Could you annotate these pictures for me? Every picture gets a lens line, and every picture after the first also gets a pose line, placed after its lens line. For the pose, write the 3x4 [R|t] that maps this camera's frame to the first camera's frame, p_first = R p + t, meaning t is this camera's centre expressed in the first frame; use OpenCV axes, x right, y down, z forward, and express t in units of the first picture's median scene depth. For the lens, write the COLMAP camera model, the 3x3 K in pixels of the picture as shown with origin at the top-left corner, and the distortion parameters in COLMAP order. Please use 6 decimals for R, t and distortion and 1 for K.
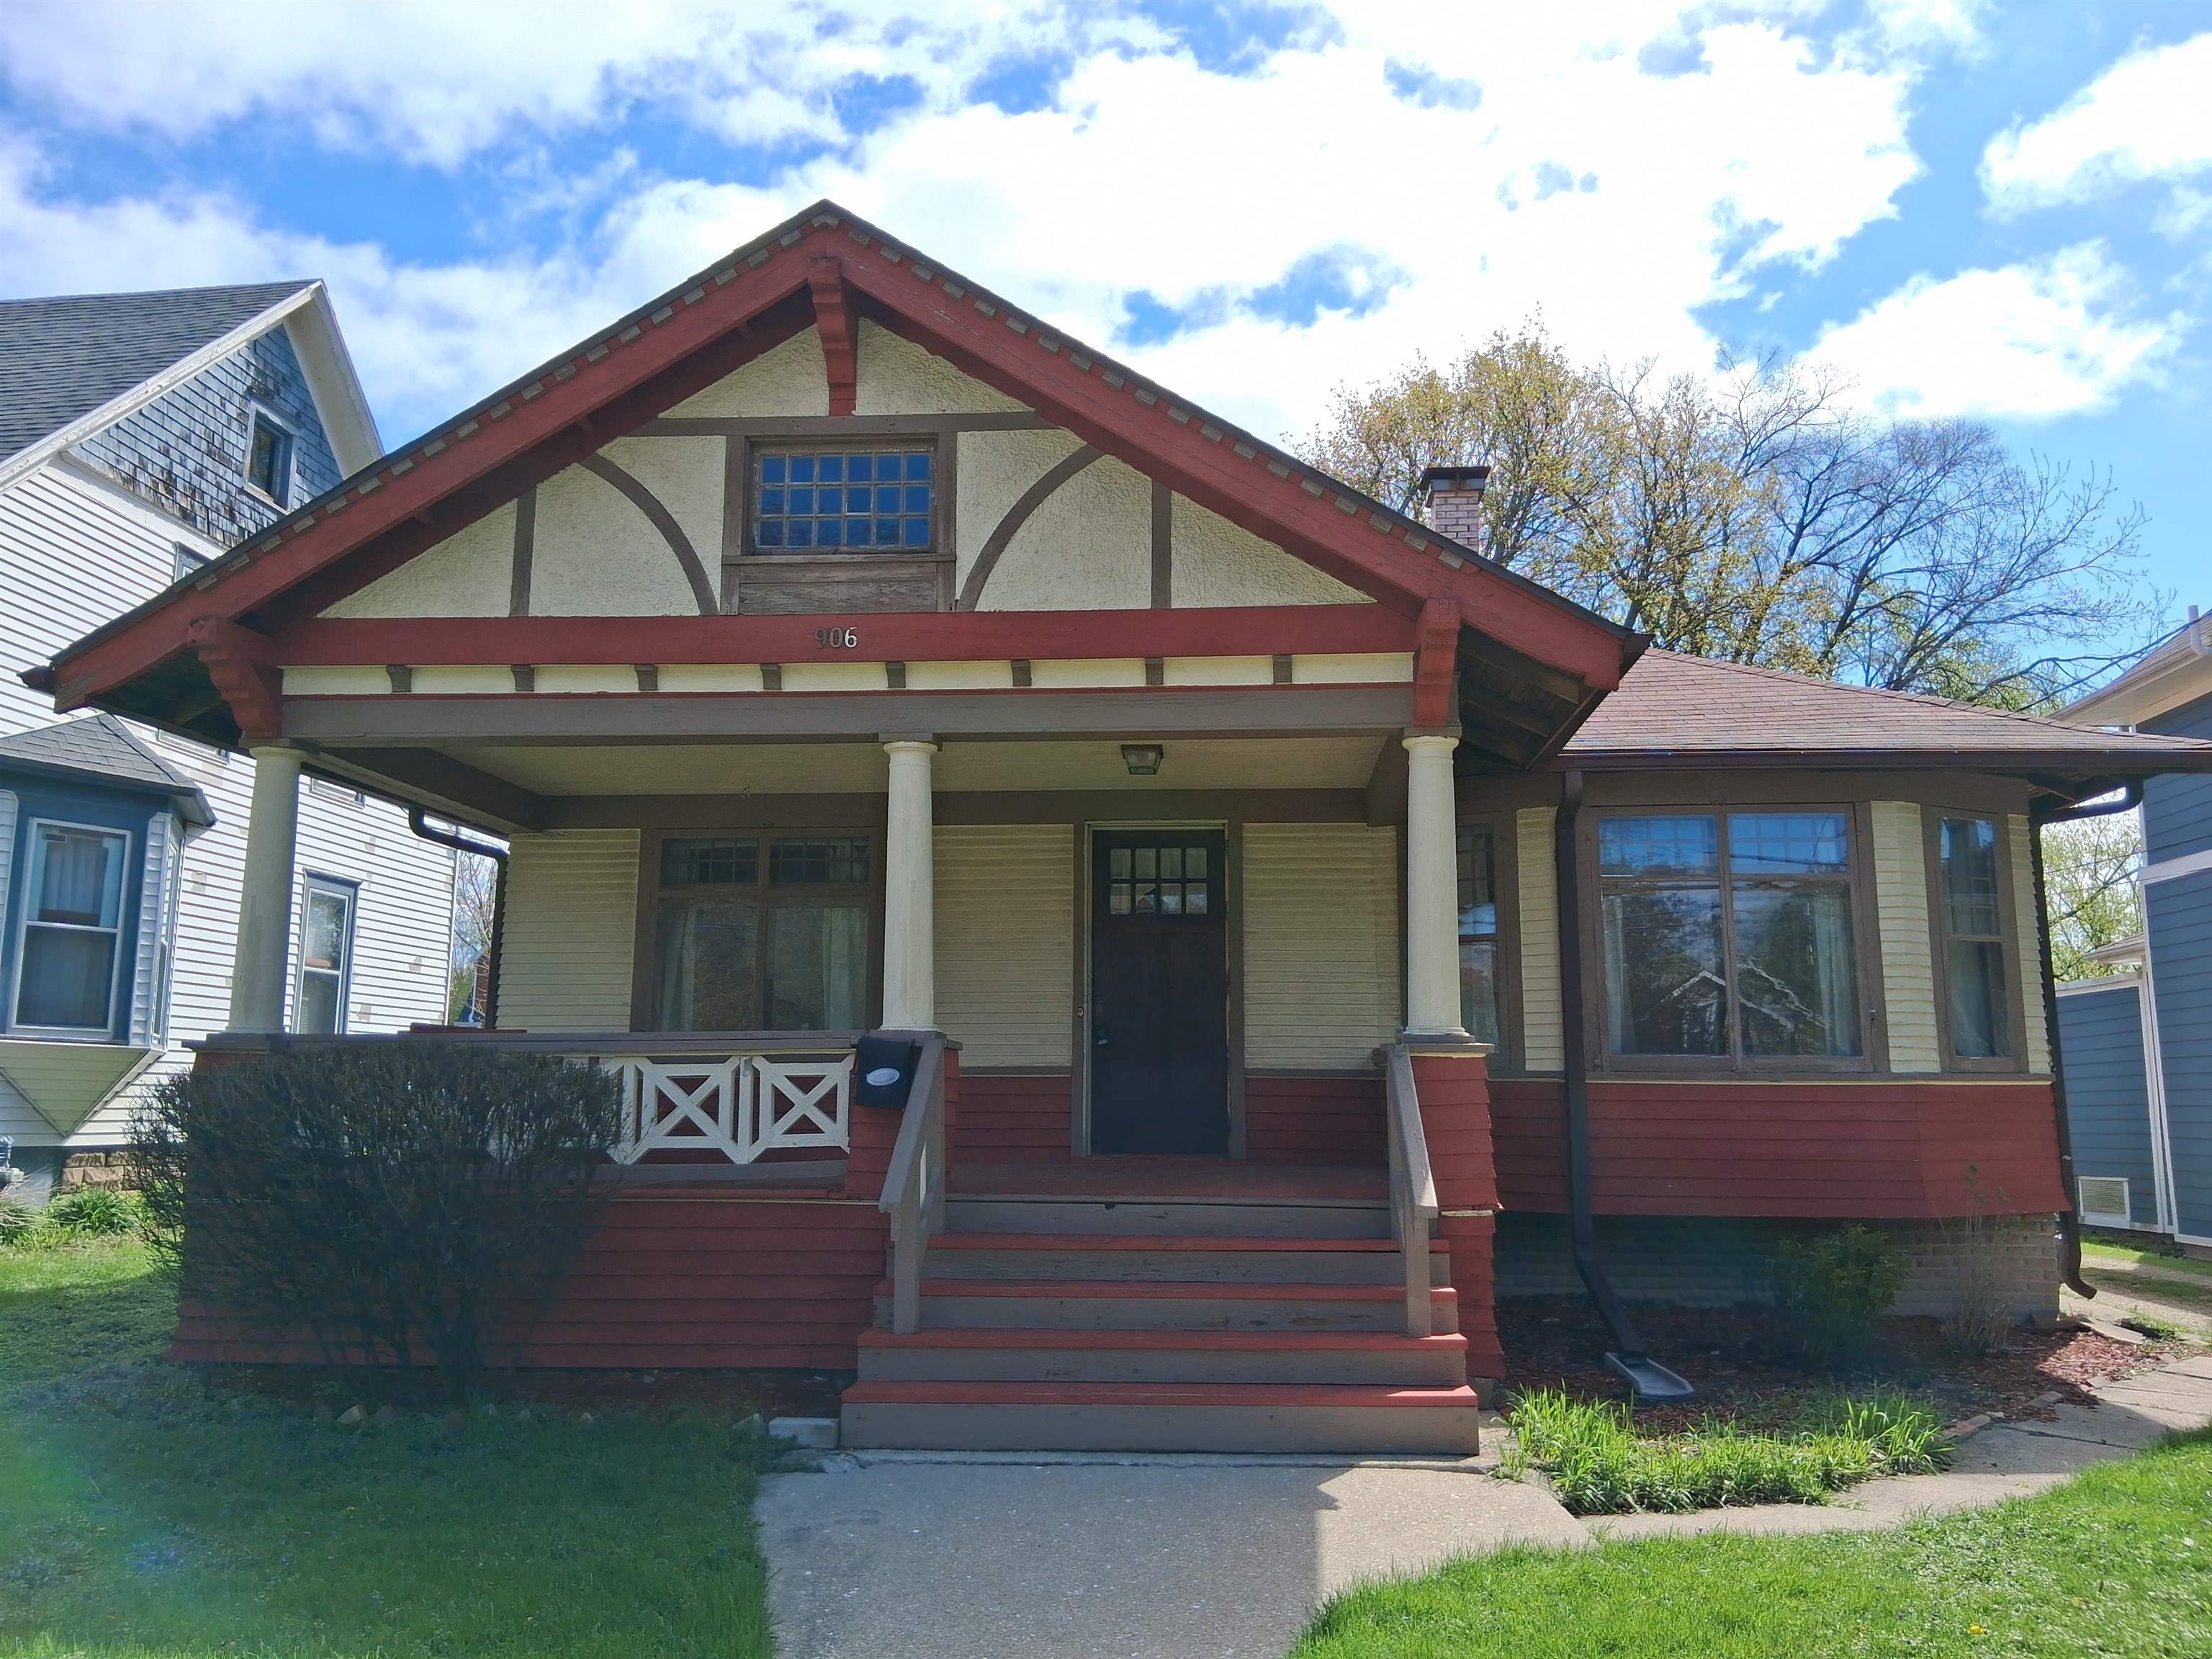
lens RADIAL K [[1673.7, 0, 1098.2], [0, 1673.7, 829.3], [0, 0, 1]] dist [0.142168, -0.258107]
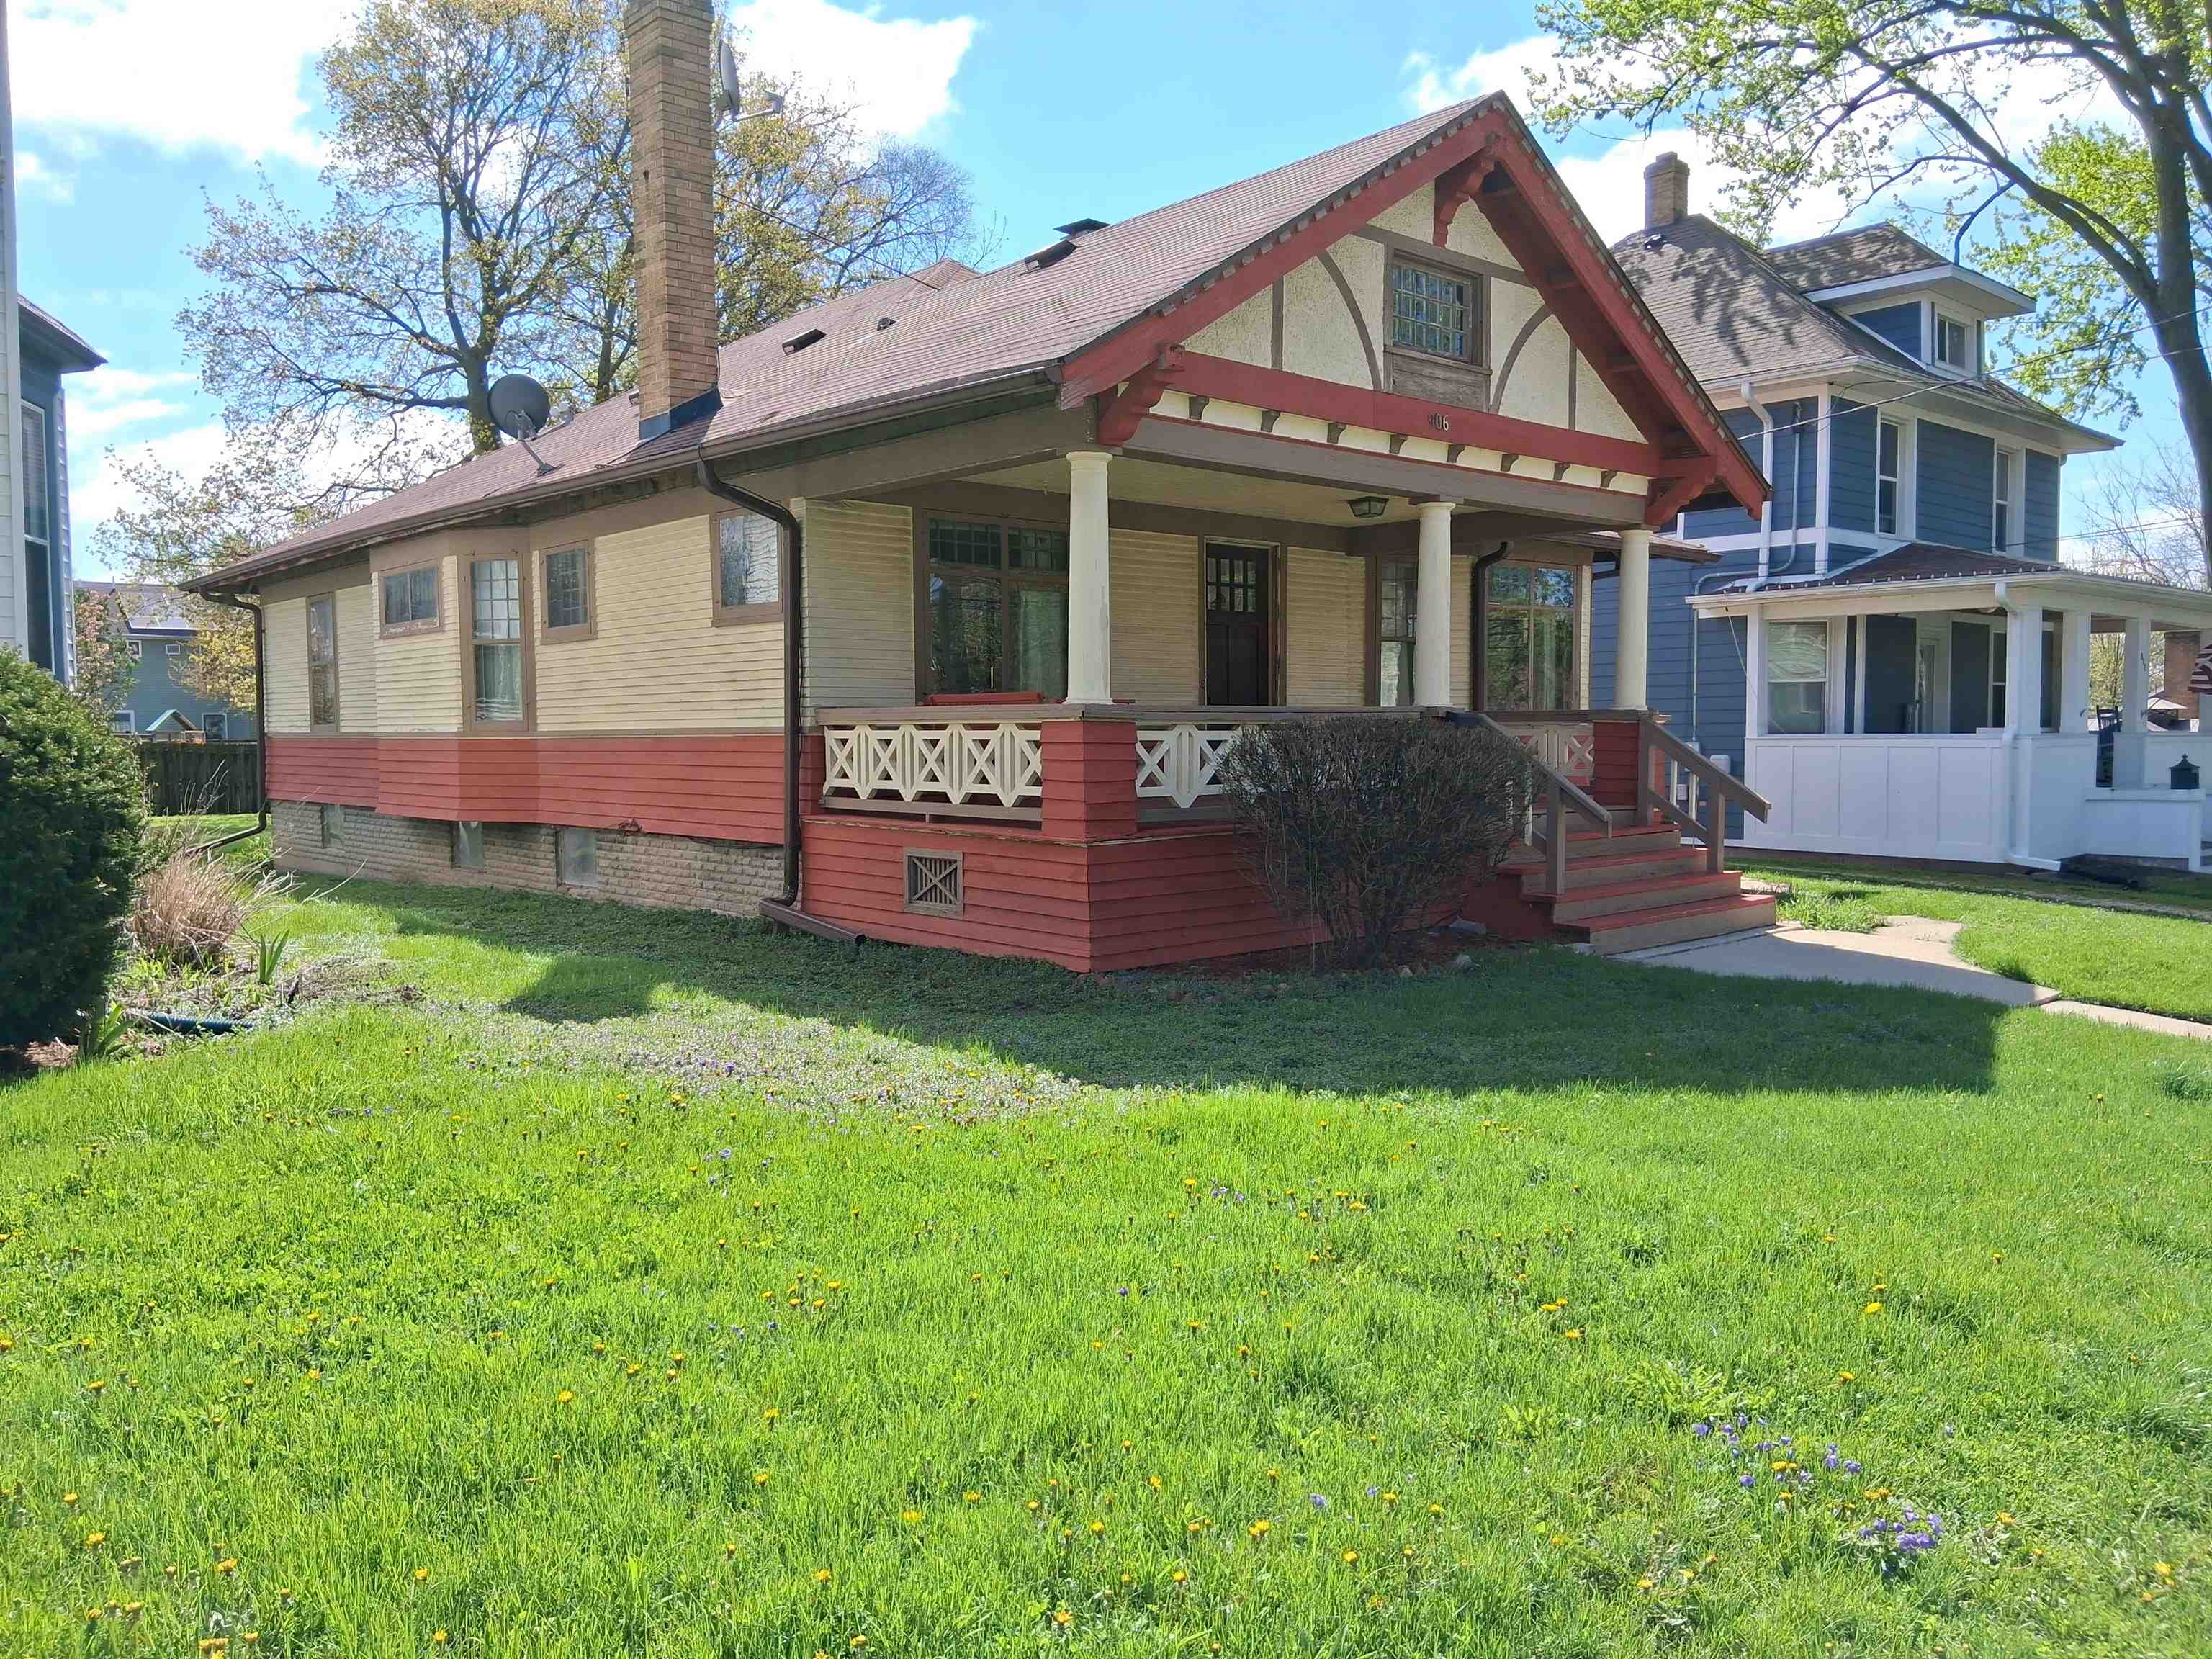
lens RADIAL K [[1680.9, 0, 1106.0], [0, 1680.9, 829.5], [0, 0, 1]] dist [0.134563, -0.236480]
pose [[0.681317, -0.050350, 0.730255, -1.332343], [-0.107761, 0.979862, 0.168100, 0.008316], [-0.724013, -0.193223, 0.662171, 0.208983]]
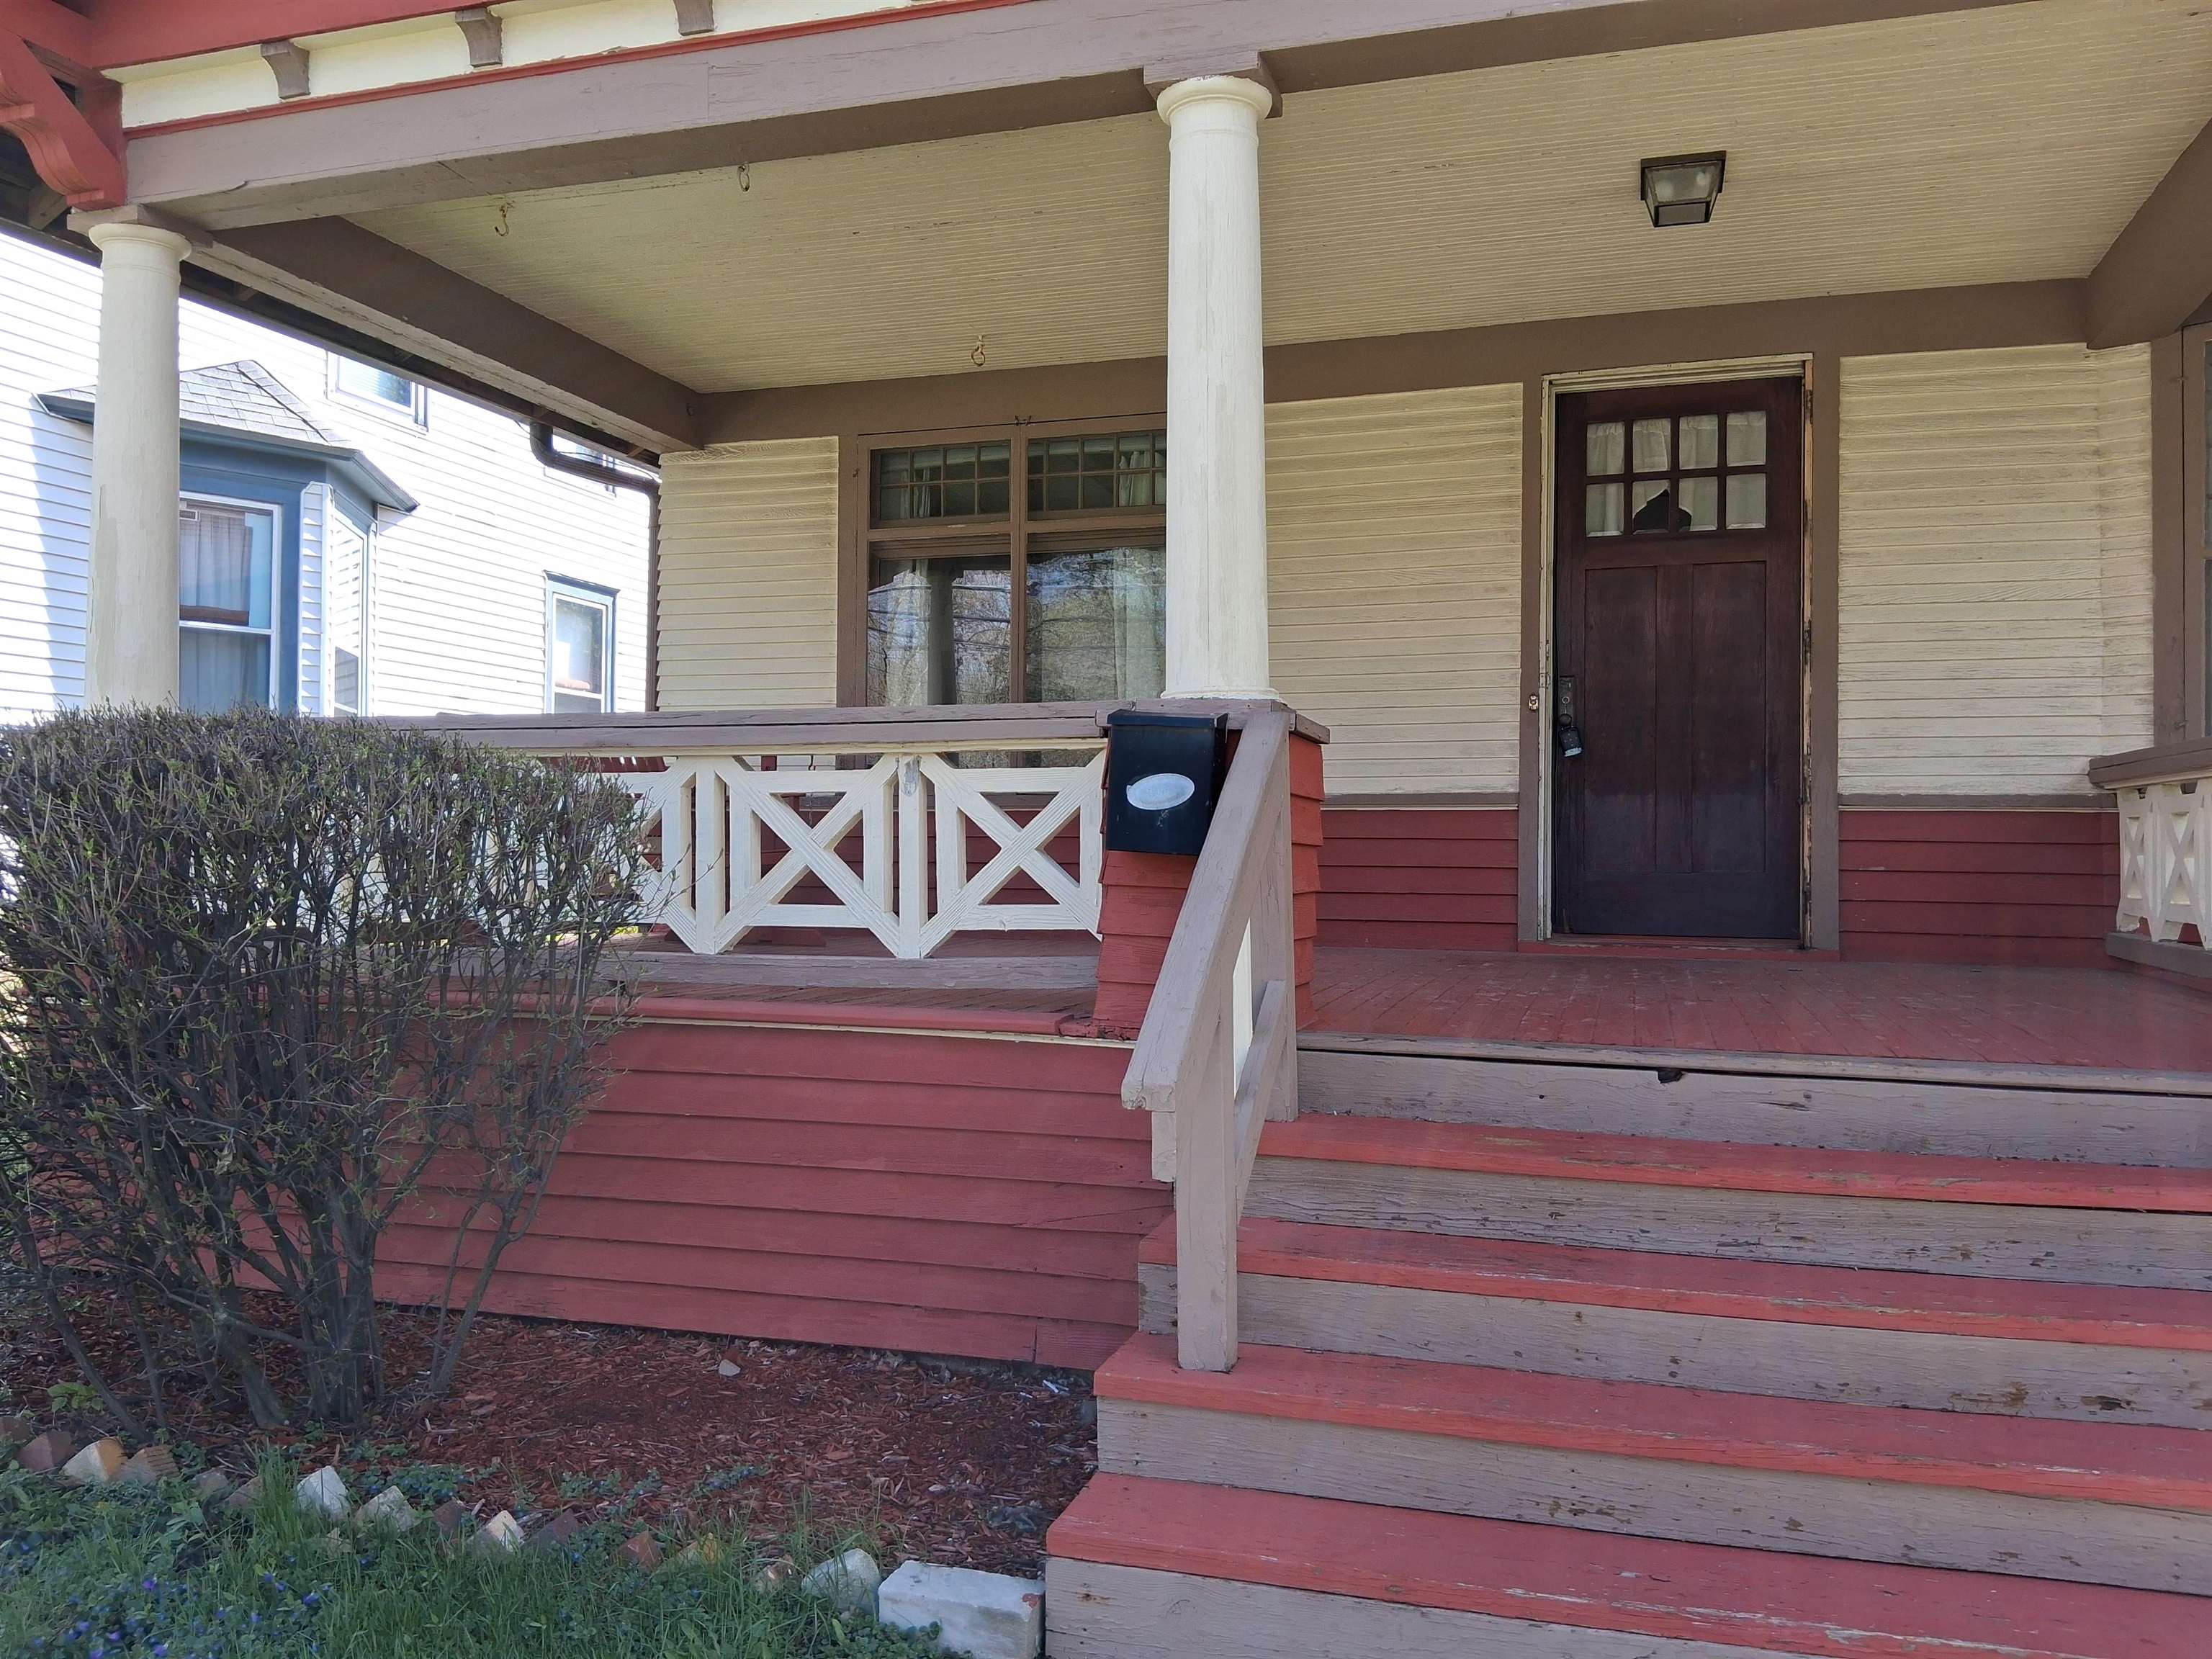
lens RADIAL K [[1673.7, 0, 1098.2], [0, 1673.7, 829.3], [0, 0, 1]] dist [0.142168, -0.258107]
pose [[0.975320, 0.000475, -0.220795, -0.037311], [0.031346, 0.989571, 0.140594, 0.082955], [0.218559, -0.144046, 0.965134, 0.492432]]
